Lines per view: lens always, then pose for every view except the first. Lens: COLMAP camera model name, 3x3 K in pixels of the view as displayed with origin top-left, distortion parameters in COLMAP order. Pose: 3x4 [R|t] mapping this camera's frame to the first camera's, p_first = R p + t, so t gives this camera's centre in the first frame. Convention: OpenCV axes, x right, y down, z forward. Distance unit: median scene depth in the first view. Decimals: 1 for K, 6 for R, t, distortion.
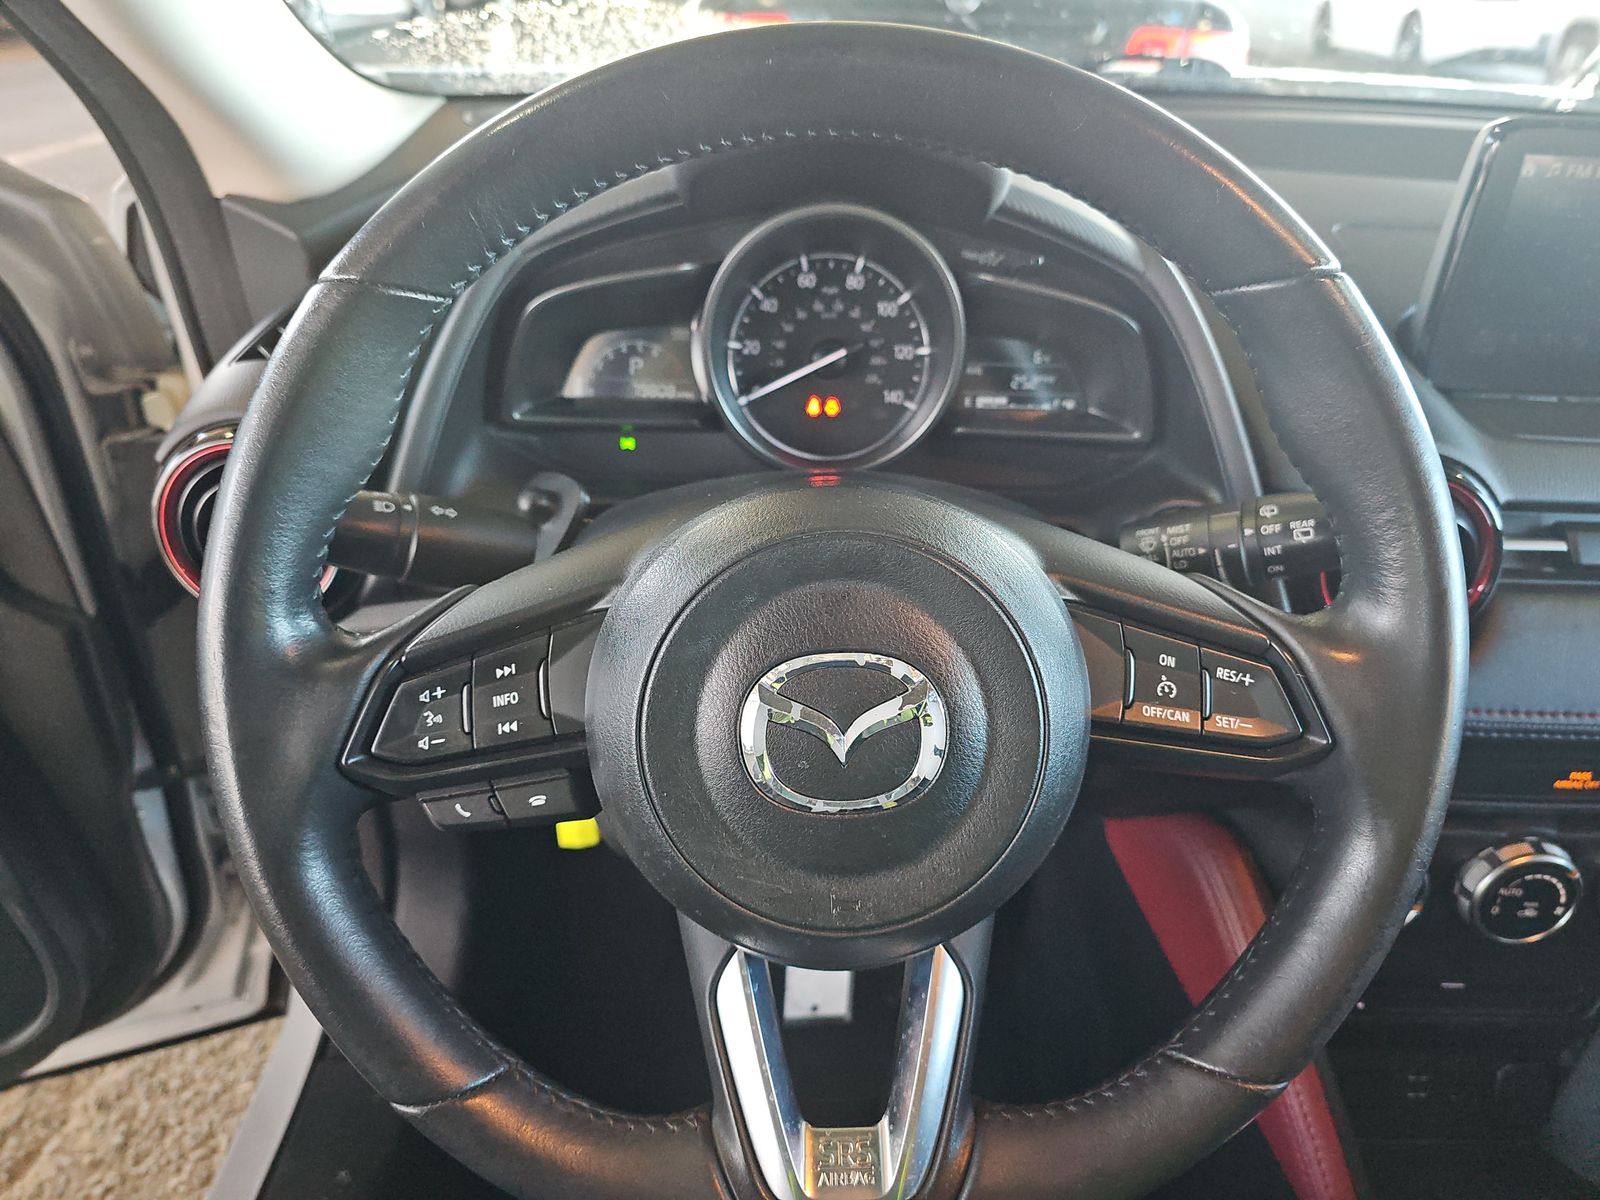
lens RADIAL K [[1083.8, 0, 801.0], [0, 1083.8, 600.6], [0, 0, 1]] dist [-0.003228, -0.001913]
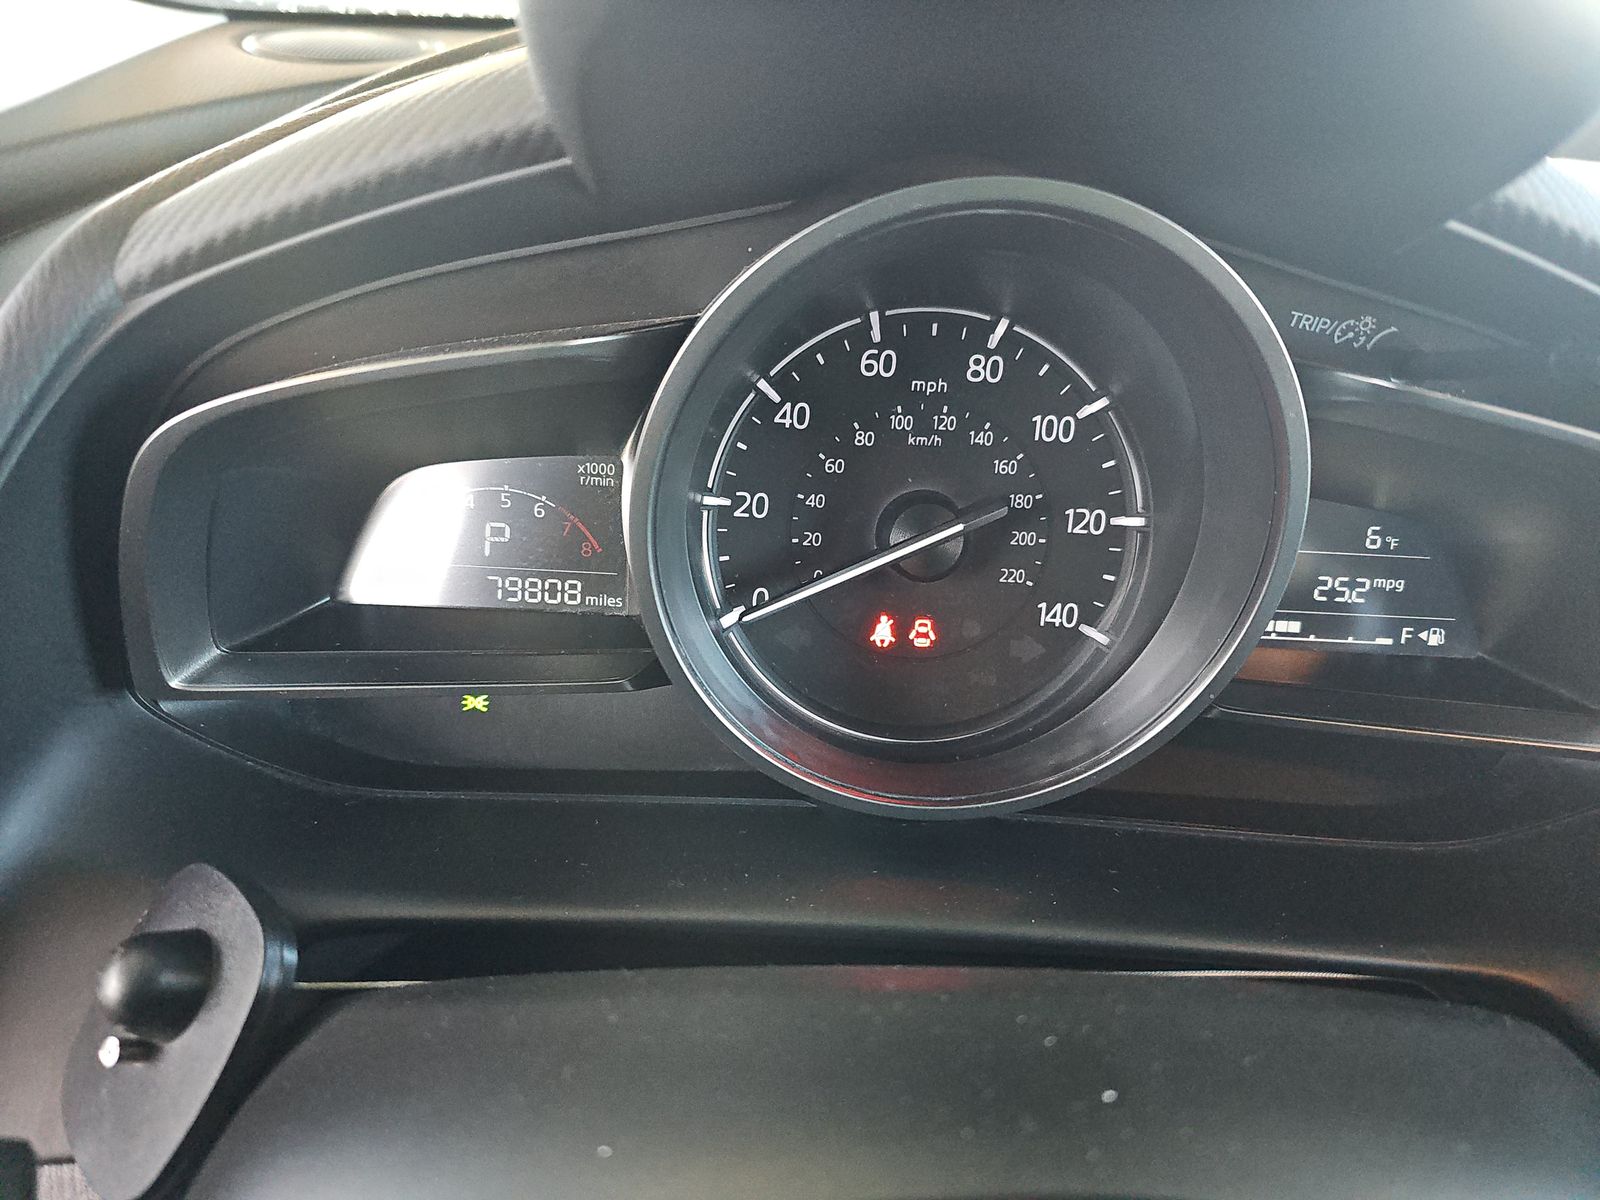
lens RADIAL K [[1083.8, 0, 799.4], [0, 1083.8, 603.1], [0, 0, 1]] dist [-0.003228, -0.001913]
pose [[0.999787, 0.019743, 0.006075, -0.027852], [-0.019587, 0.999500, -0.024835, -0.182705], [-0.006562, 0.024711, 0.999673, 0.548927]]
